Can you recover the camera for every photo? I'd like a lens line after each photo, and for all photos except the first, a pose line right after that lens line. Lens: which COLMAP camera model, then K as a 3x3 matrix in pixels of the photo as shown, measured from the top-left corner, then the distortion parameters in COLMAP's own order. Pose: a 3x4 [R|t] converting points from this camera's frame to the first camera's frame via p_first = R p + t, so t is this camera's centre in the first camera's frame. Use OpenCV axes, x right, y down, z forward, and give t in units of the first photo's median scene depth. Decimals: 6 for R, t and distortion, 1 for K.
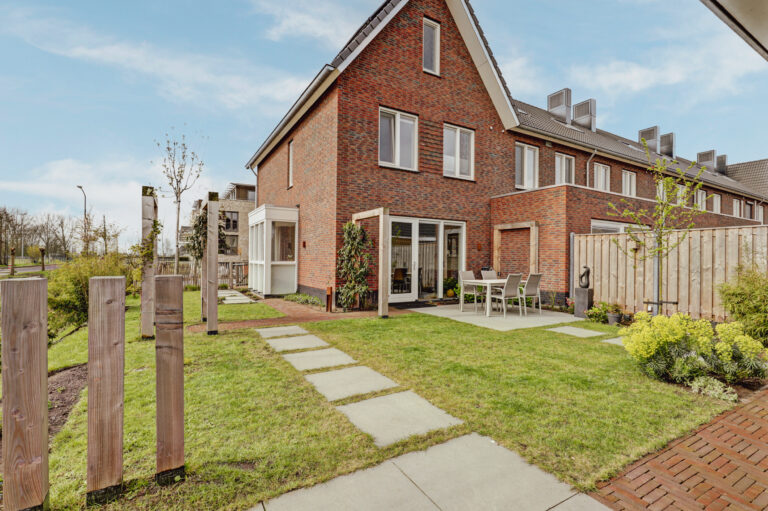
lens RADIAL K [[352.8, 0, 384.0], [0, 352.8, 255.5], [0, 0, 1]] dist [0.001680, 0.000353]
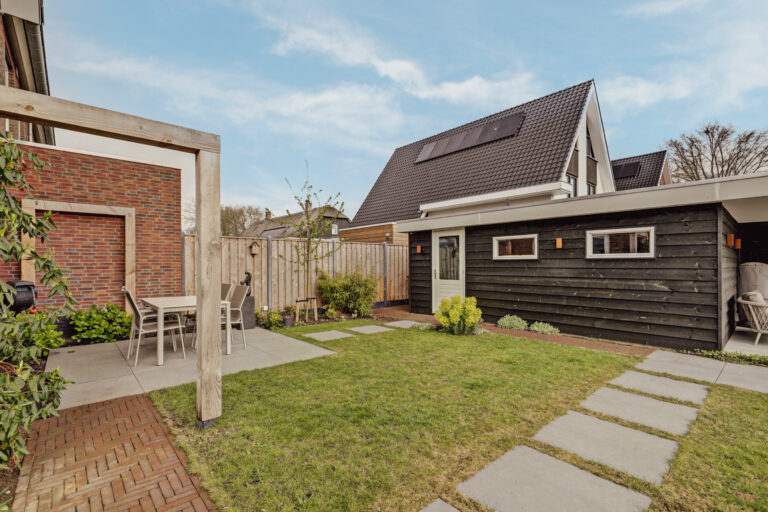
lens RADIAL K [[352.8, 0, 384.0], [0, 352.8, 256.0], [0, 0, 1]] dist [0.001680, 0.000353]
pose [[-0.194762, 0.015442, 0.980729, -0.741947], [-0.002967, 0.999862, -0.016332, 0.005680], [-0.980846, -0.006091, -0.194689, 1.599207]]
